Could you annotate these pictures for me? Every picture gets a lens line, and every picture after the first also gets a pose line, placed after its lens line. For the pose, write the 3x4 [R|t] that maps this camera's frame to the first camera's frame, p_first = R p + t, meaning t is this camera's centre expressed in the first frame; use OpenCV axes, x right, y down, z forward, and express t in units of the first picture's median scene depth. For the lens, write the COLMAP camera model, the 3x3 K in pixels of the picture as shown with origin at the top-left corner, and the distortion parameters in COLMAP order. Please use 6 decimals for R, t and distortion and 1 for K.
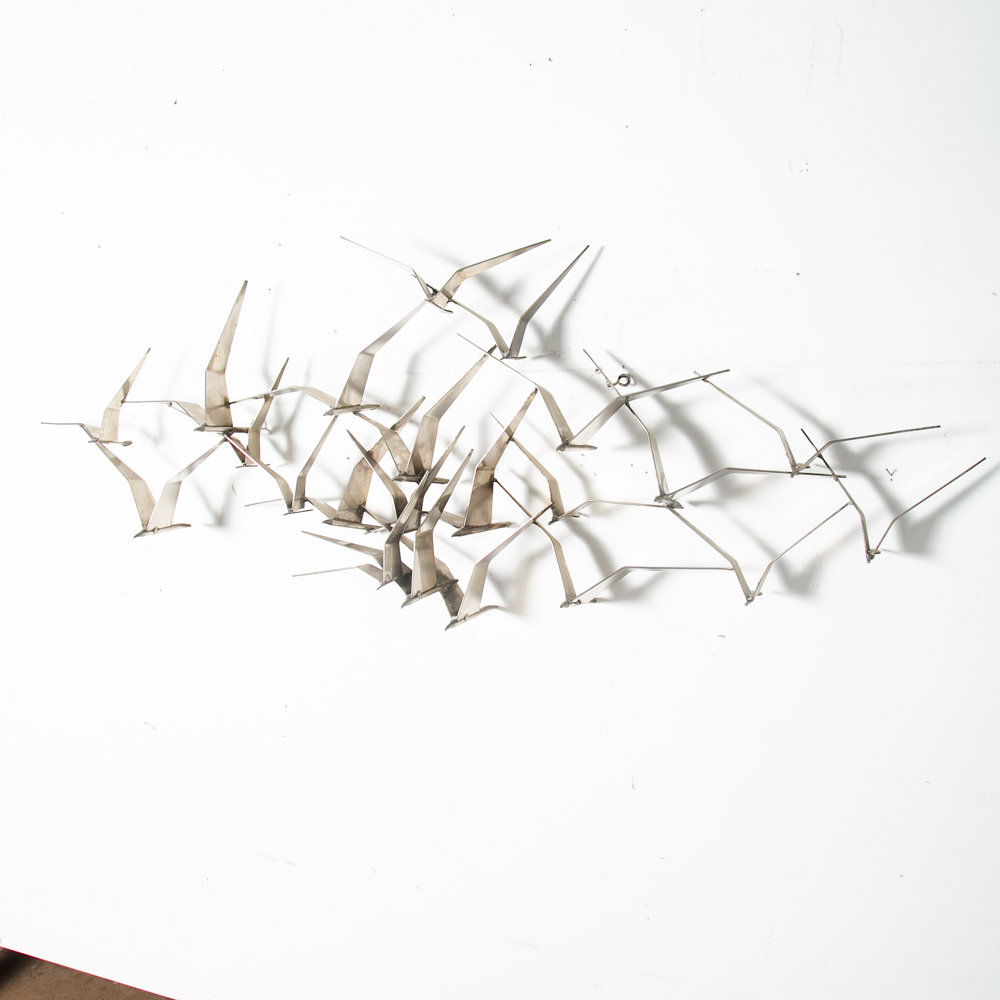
lens RADIAL K [[1164.1, 0, 500.0], [0, 1164.1, 500.0], [0, 0, 1]] dist [-0.108460, 0.020796]
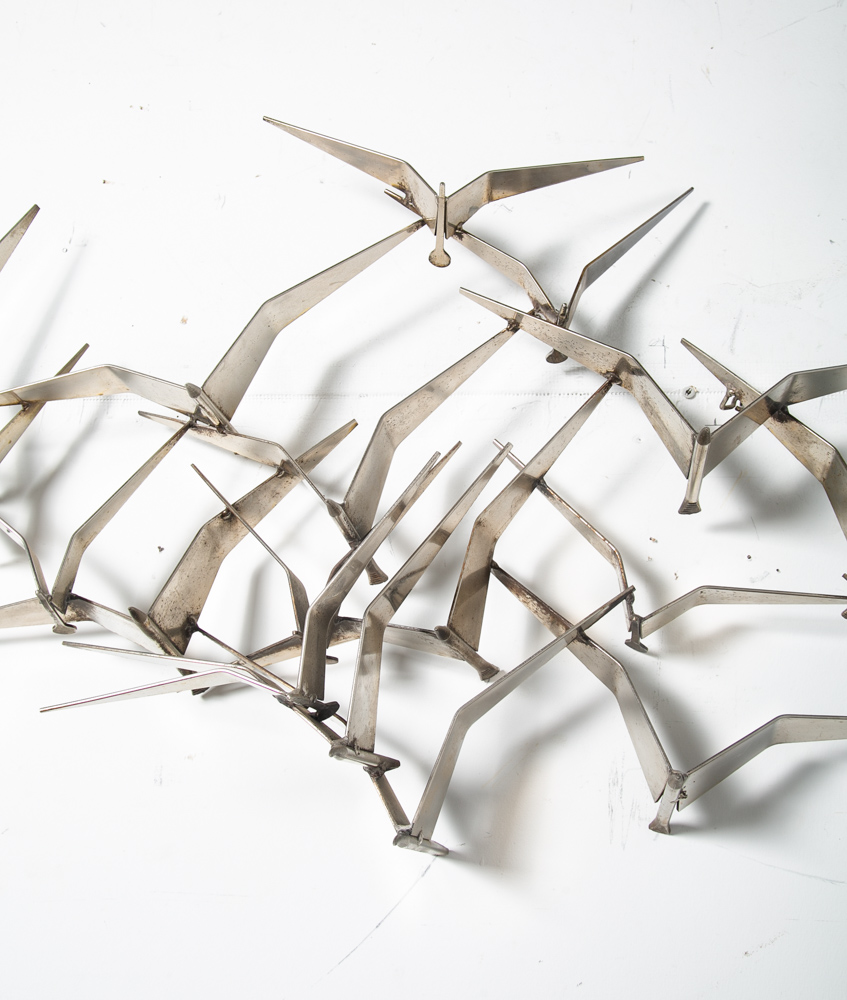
lens RADIAL K [[1245.2, 0, 425.4], [0, 1245.2, 475.4], [0, 0, 1]] dist [0.007014, 0.005976]
pose [[0.942846, 0.190956, 0.273089, -0.193561], [-0.029977, 0.864805, -0.501212, 0.229524], [-0.331878, 0.464379, 0.821102, 0.535472]]
